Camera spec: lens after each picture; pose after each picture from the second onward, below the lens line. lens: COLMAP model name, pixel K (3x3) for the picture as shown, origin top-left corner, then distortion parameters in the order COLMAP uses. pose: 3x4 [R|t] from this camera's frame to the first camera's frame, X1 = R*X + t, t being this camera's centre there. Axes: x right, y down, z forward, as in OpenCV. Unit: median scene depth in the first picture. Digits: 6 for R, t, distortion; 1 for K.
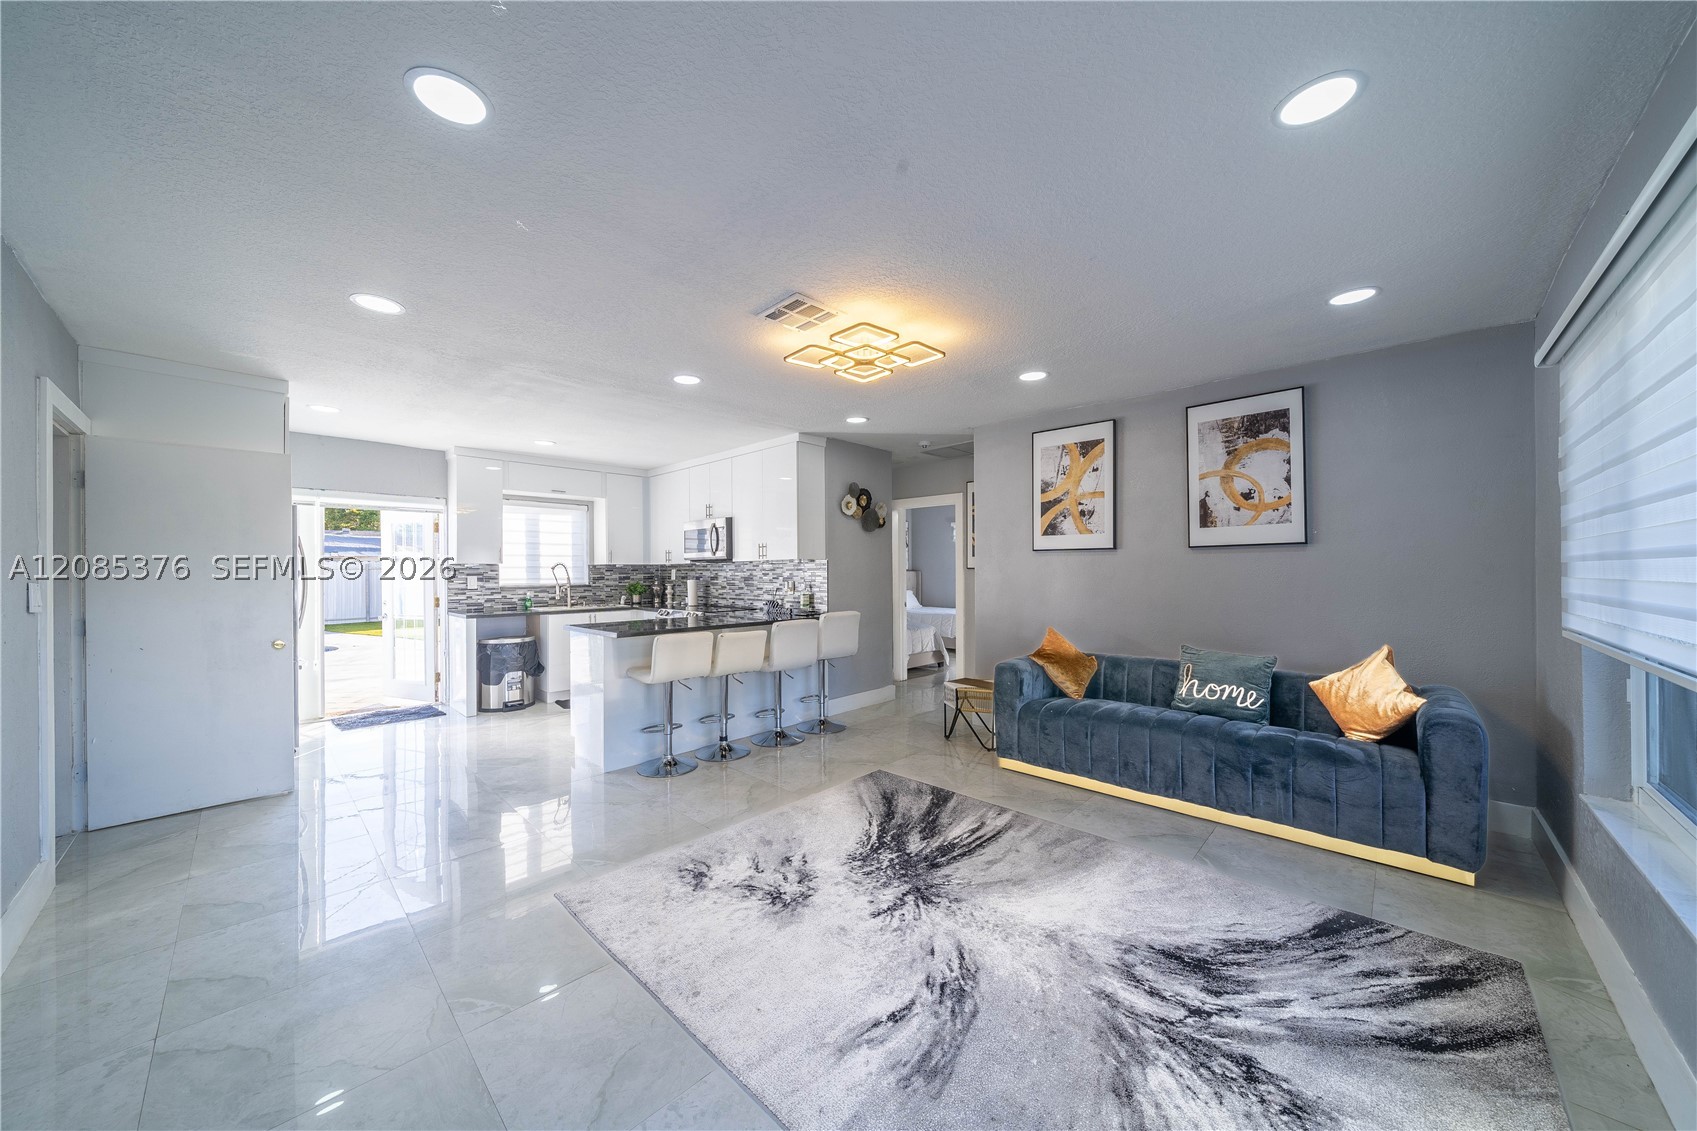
lens RADIAL K [[598.8, 0, 859.1], [0, 598.8, 573.6], [0, 0, 1]] dist [-0.013503, 0.000087]
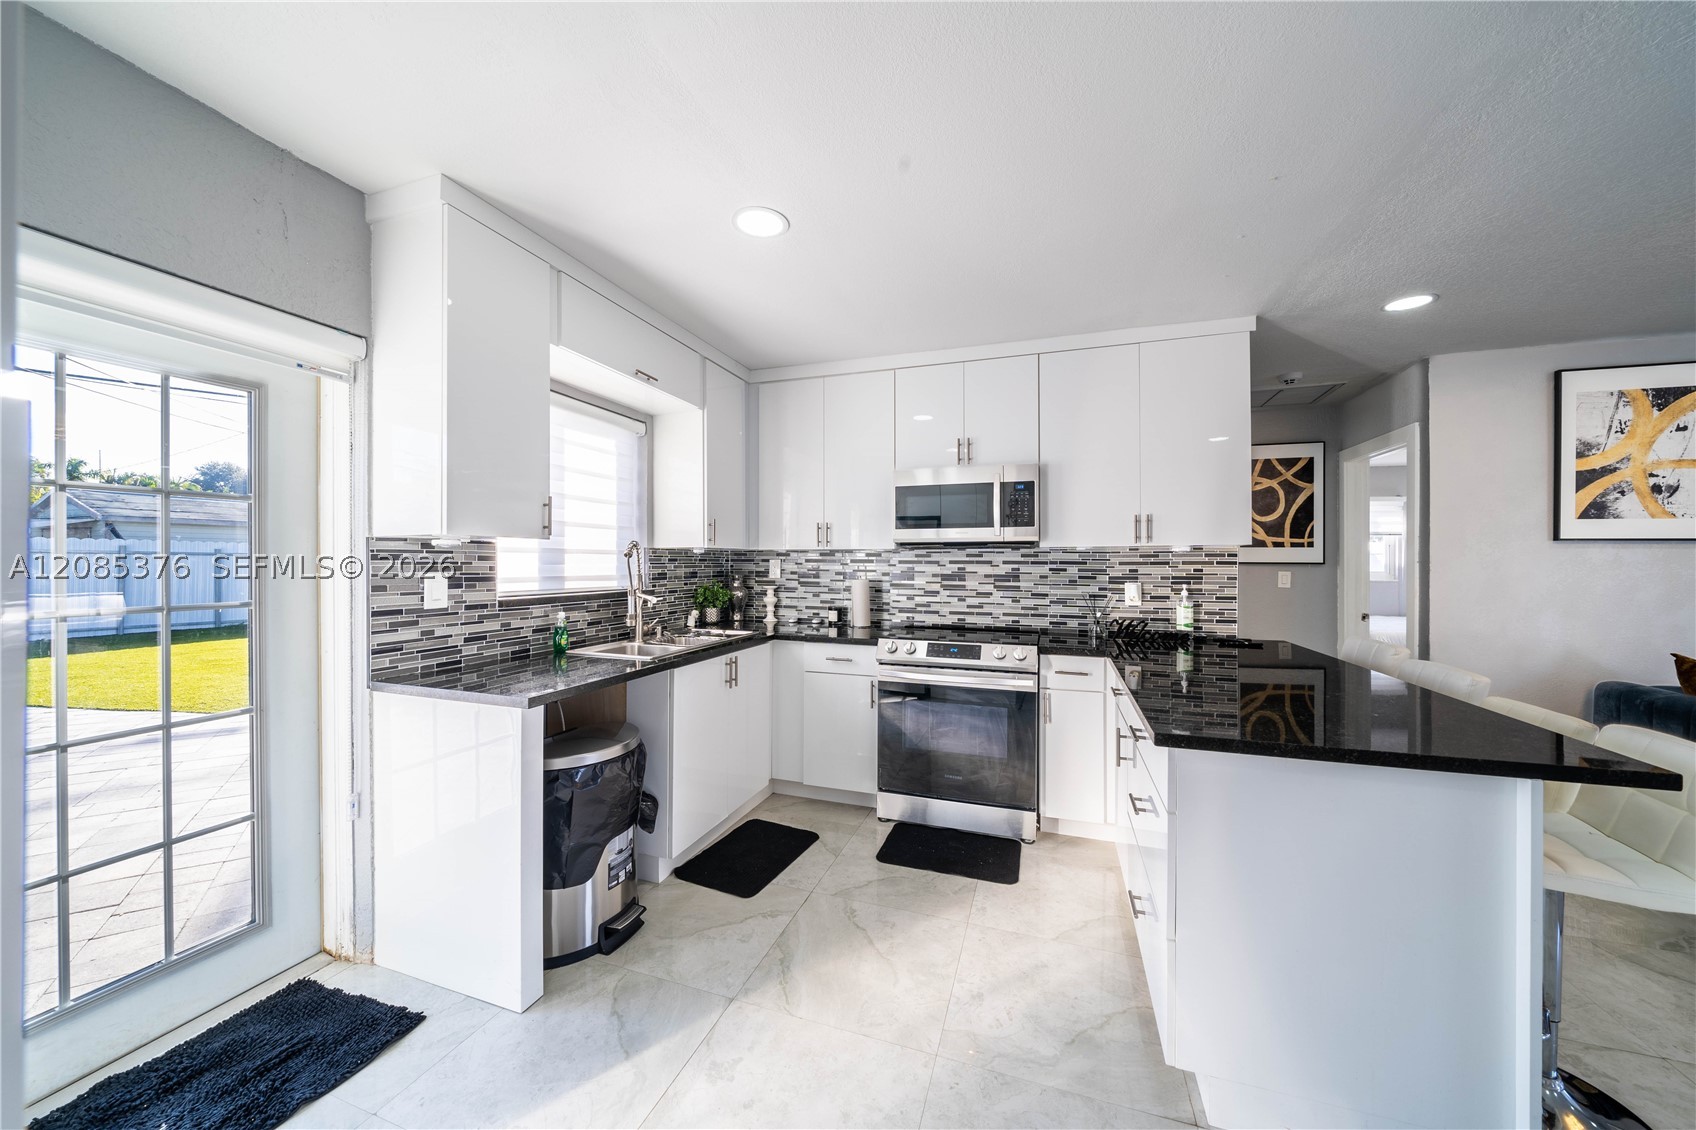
lens RADIAL K [[598.5, 0, 842.7], [0, 598.5, 564.1], [0, 0, 1]] dist [-0.013503, 0.000087]
pose [[0.905401, 0.007390, 0.424492, -0.598357], [-0.008092, 0.999967, -0.000149, -0.003211], [-0.424479, -0.003300, 0.905432, 0.593117]]
